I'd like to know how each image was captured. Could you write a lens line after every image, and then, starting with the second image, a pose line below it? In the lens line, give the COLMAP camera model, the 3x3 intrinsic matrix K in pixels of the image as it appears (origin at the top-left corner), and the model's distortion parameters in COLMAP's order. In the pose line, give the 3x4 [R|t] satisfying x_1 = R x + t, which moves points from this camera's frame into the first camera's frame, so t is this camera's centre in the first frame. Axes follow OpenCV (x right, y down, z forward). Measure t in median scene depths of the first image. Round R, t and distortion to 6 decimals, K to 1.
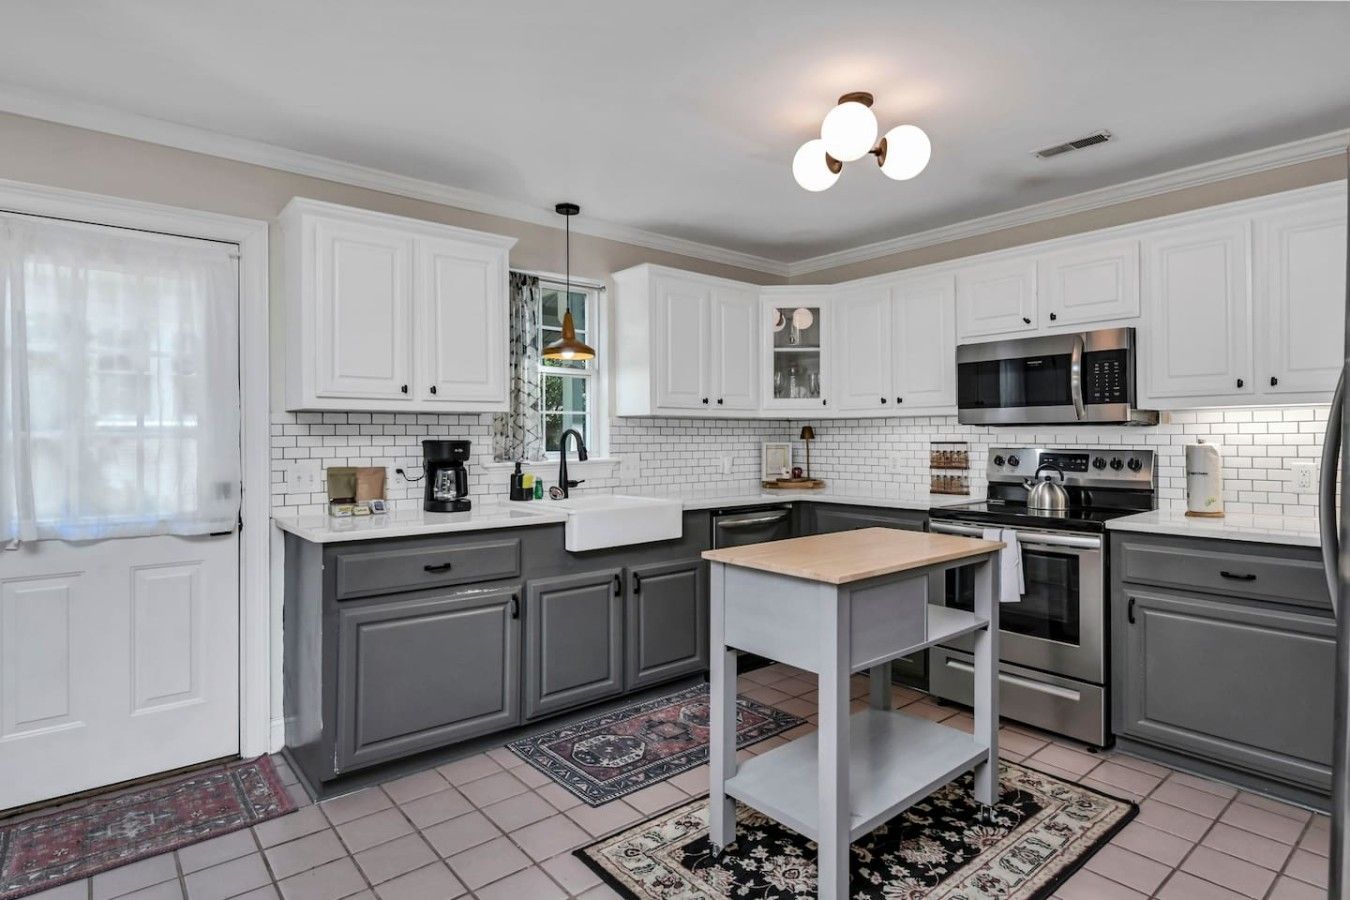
lens RADIAL K [[708.7, 0, 679.2], [0, 708.7, 435.0], [0, 0, 1]] dist [-0.000802, 0.000091]
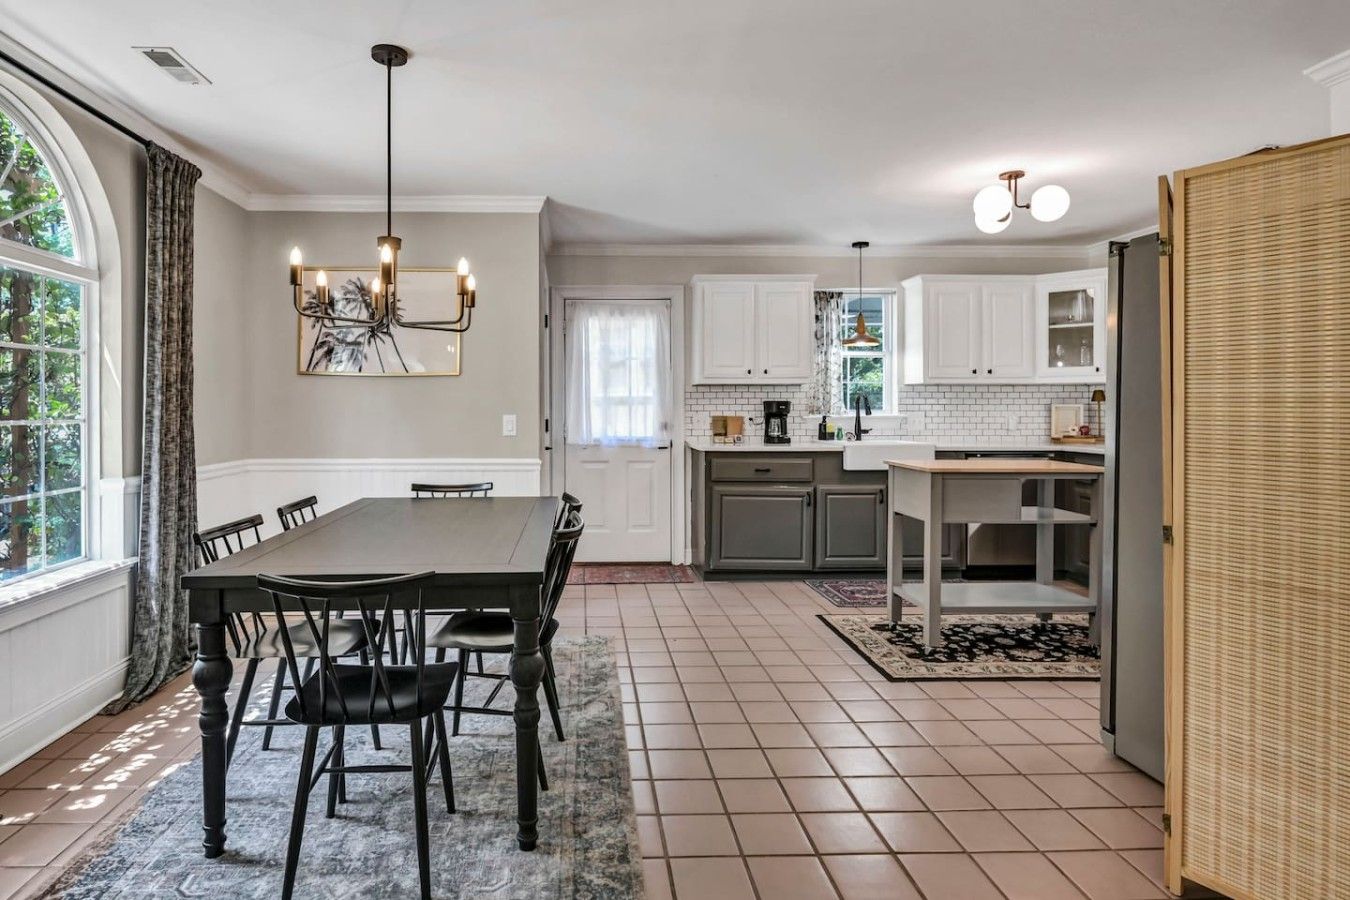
lens RADIAL K [[729.3, 0, 673.2], [0, 729.3, 405.7], [0, 0, 1]] dist [-0.000755, -0.000069]
pose [[0.840733, -0.000649, -0.541449, 0.394169], [0.002095, 0.999996, 0.002054, 0.014223], [0.541446, -0.002861, 0.840731, -0.571169]]
